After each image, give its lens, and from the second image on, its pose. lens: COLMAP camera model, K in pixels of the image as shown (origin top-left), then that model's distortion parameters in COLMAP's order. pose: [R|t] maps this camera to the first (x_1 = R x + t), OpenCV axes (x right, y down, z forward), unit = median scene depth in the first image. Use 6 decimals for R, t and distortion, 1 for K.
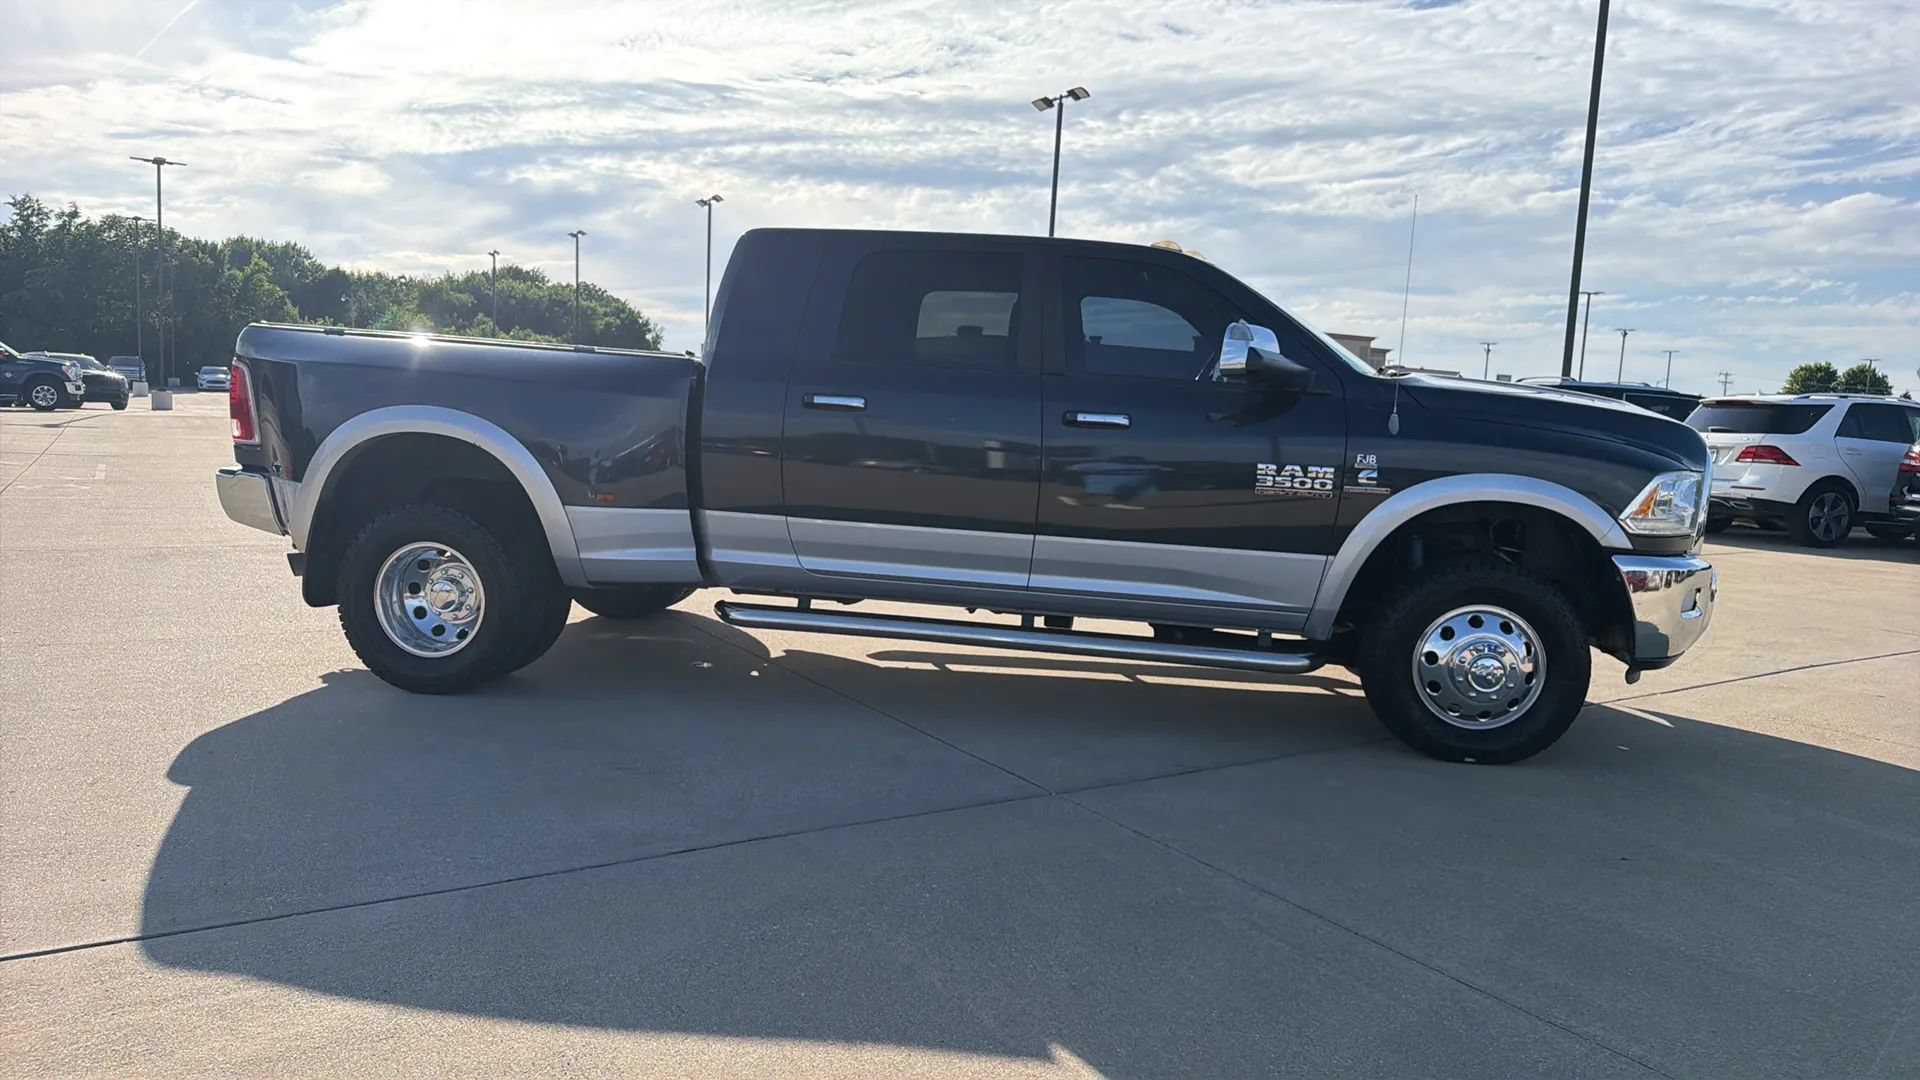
lens RADIAL K [[1290.3, 0, 927.2], [0, 1290.3, 536.4], [0, 0, 1]] dist [0.008992, -0.009136]
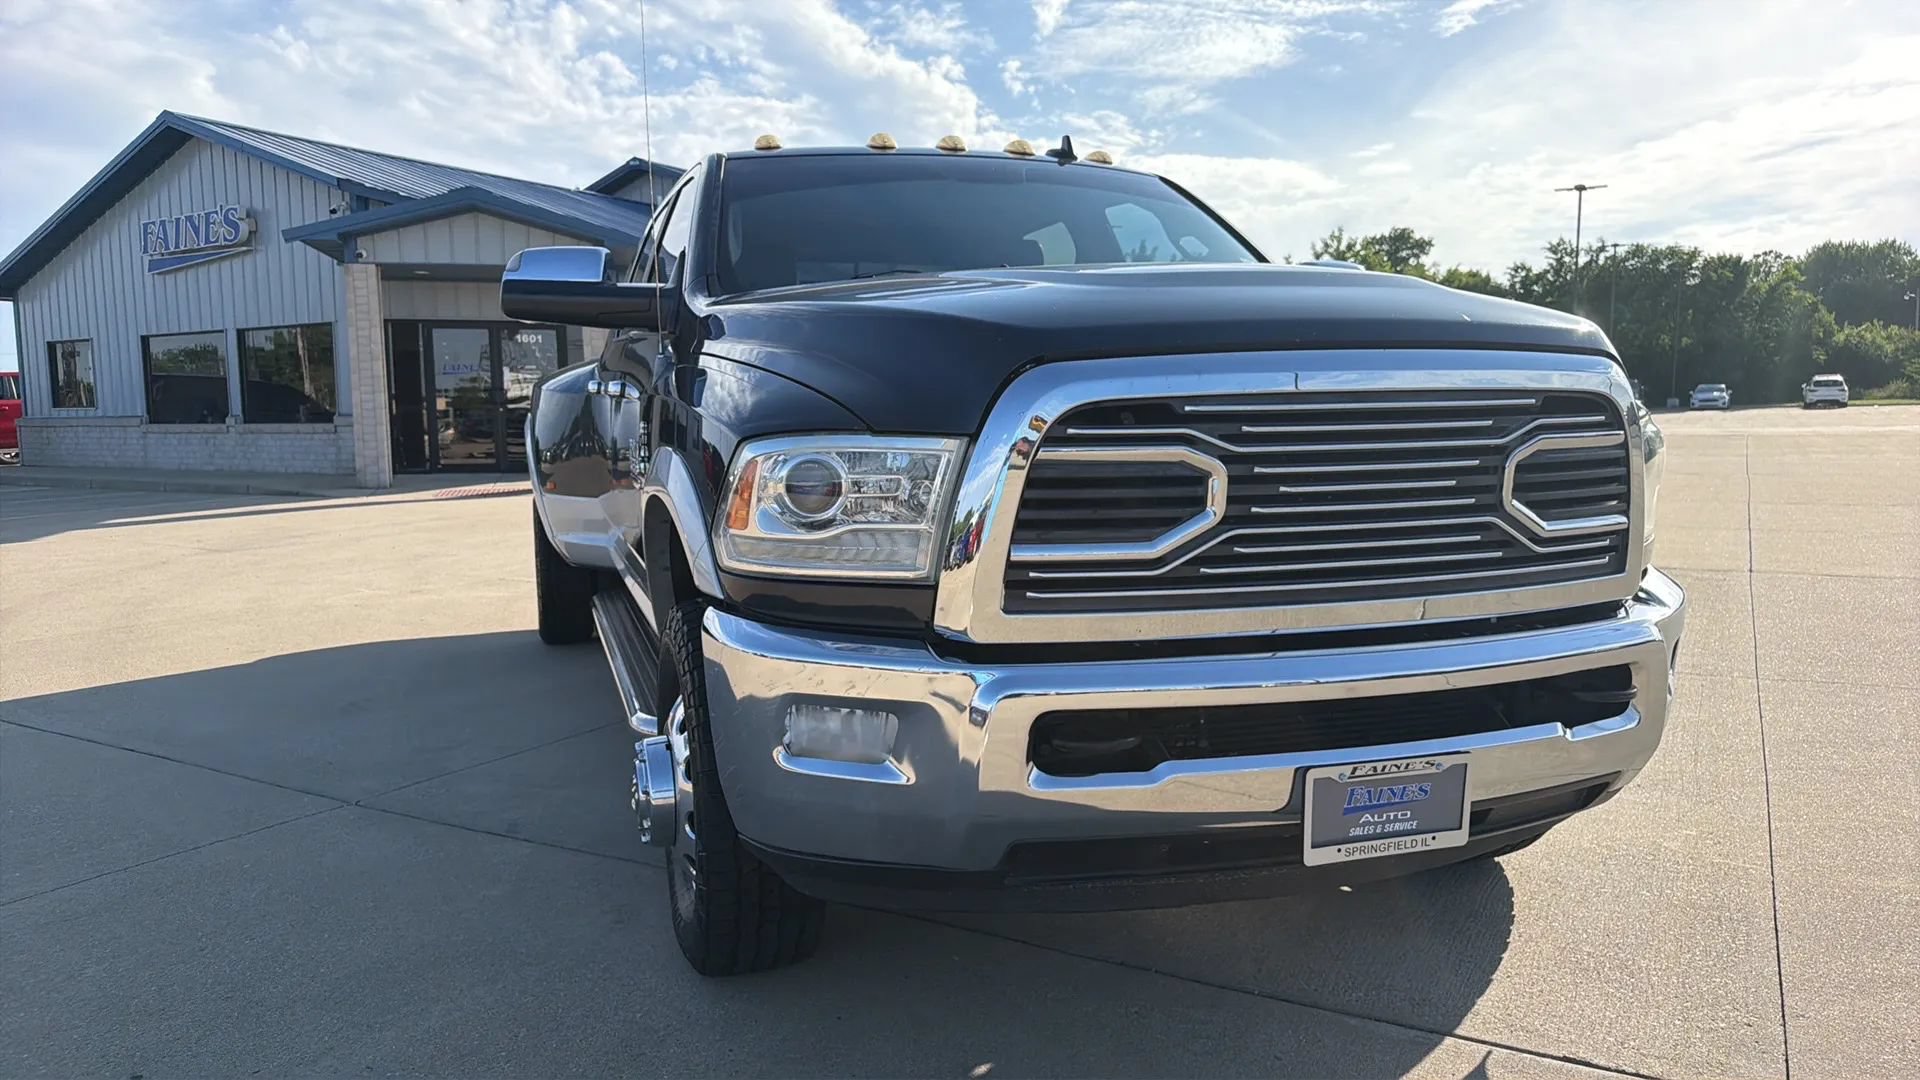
lens RADIAL K [[1299.1, 0, 955.0], [0, 1299.1, 548.9], [0, 0, 1]] dist [0.030117, -0.036012]
pose [[0.454200, 0.048298, -0.889590, 0.894534], [-0.056514, 0.998080, 0.025334, -0.022783], [0.889106, 0.038768, 0.456057, 0.758054]]
